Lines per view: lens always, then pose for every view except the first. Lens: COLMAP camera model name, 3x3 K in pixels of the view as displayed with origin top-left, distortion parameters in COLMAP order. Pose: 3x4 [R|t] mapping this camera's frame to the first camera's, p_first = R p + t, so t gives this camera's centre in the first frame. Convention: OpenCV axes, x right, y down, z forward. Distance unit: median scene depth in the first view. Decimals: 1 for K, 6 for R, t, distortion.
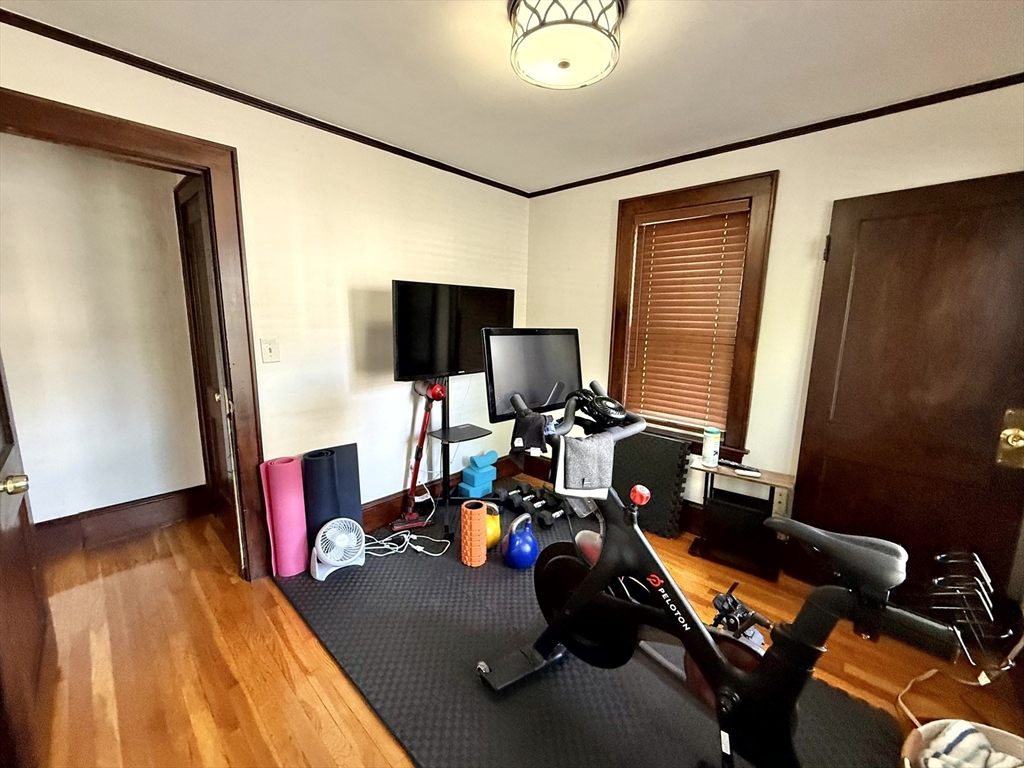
lens RADIAL K [[409.3, 0, 510.8], [0, 409.3, 387.5], [0, 0, 1]] dist [-0.001281, -0.000225]
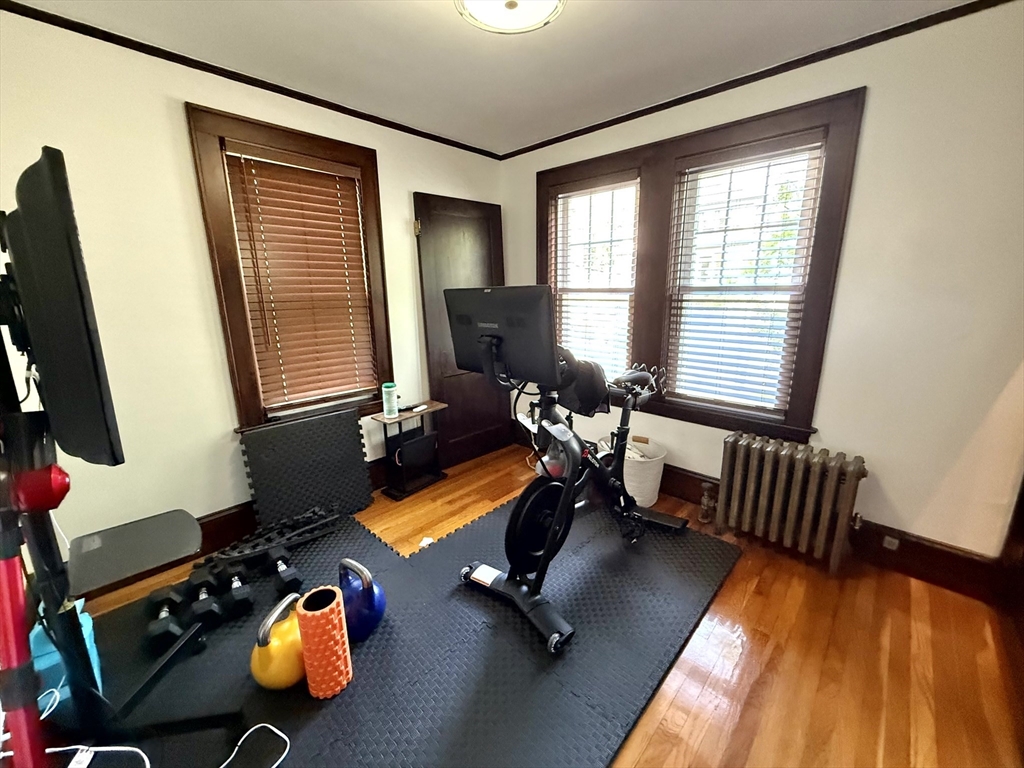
lens RADIAL K [[409.3, 0, 511.8], [0, 409.3, 381.9], [0, 0, 1]] dist [-0.001281, -0.000225]
pose [[-0.004450, -0.235436, 0.971880, -0.529247], [0.173978, 0.956885, 0.232600, -0.095223], [-0.984739, 0.170121, 0.036703, 0.586319]]
